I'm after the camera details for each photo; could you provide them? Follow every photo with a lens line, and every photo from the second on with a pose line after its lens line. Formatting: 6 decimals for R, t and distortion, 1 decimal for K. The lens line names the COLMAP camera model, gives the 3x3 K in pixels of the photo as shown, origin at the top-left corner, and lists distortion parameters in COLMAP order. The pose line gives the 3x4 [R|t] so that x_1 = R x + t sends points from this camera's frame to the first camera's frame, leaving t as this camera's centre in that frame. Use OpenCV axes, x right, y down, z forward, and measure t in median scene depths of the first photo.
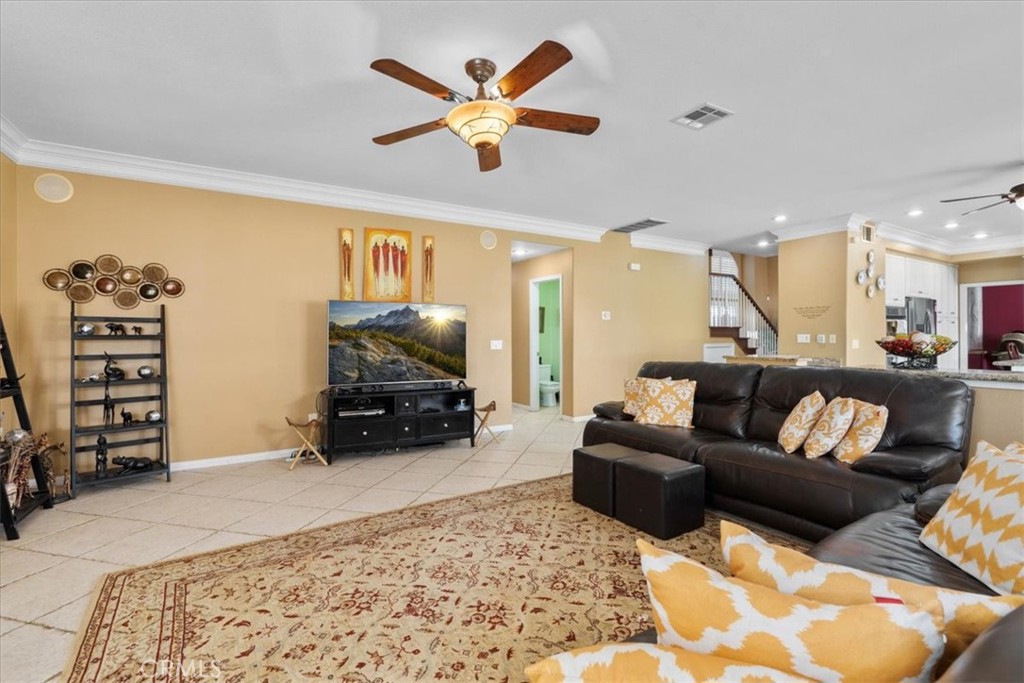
lens RADIAL K [[454.3, 0, 517.3], [0, 454.3, 339.1], [0, 0, 1]] dist [-0.009602, -0.000957]
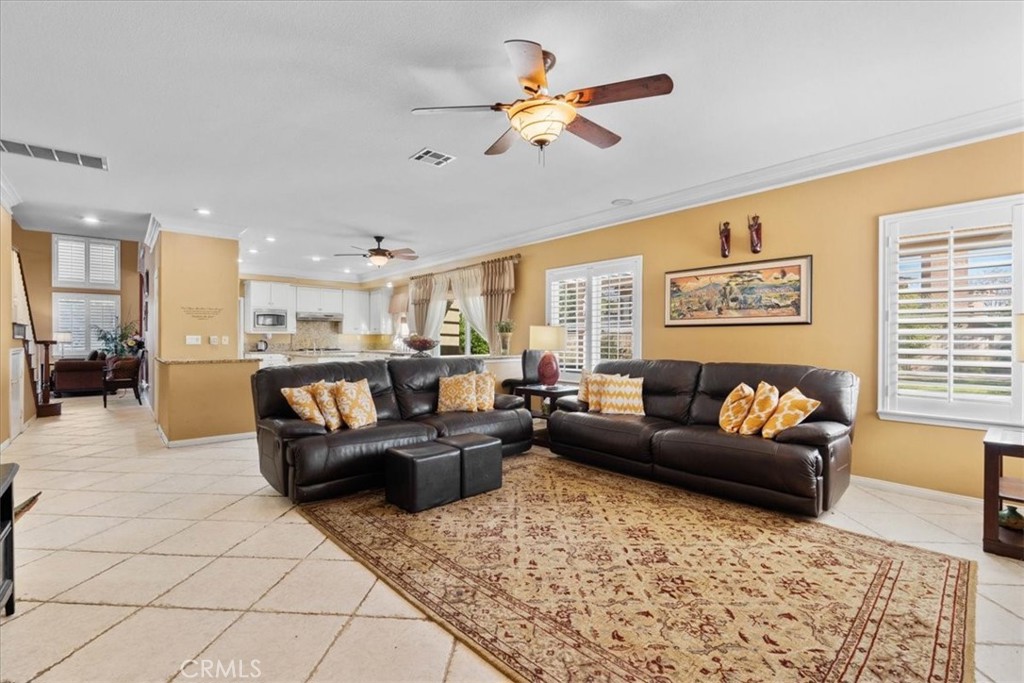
lens RADIAL K [[454.3, 0, 510.9], [0, 454.3, 341.9], [0, 0, 1]] dist [-0.009602, -0.000957]
pose [[-0.143389, -0.005232, 0.989653, -1.111831], [0.005478, 0.999967, 0.006080, 0.002305], [-0.989651, 0.006293, -0.143355, 1.270176]]
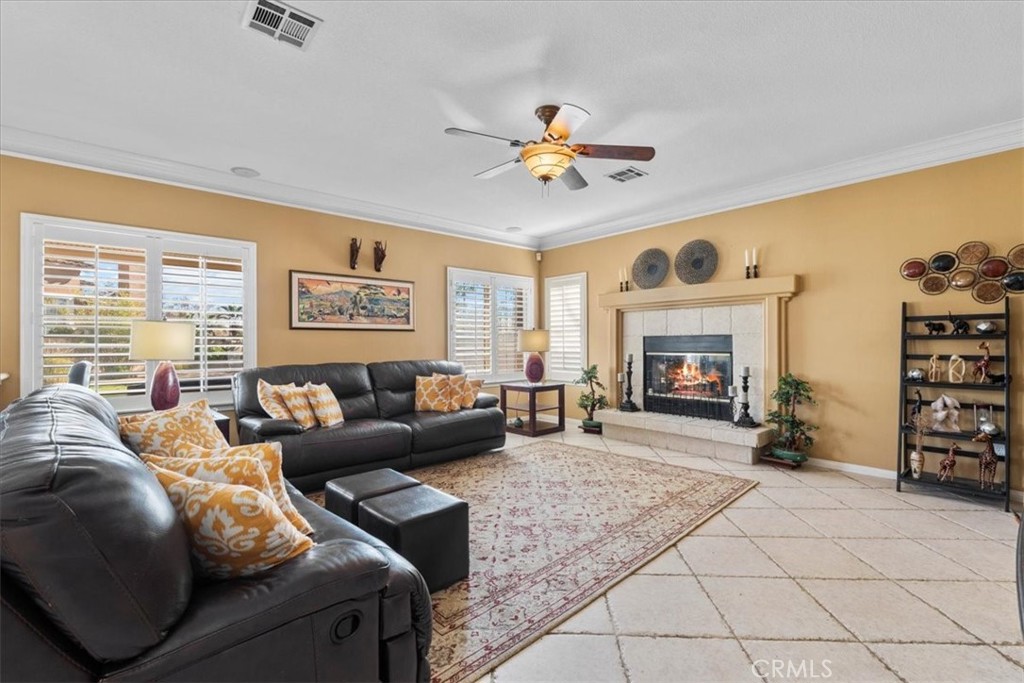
lens RADIAL K [[454.3, 0, 501.3], [0, 454.3, 338.9], [0, 0, 1]] dist [-0.009602, -0.000957]
pose [[-0.988797, 0.003506, -0.149225, 0.238073], [0.003759, 0.999992, -0.001414, -0.001542], [0.149219, -0.001959, -0.988802, 2.293279]]
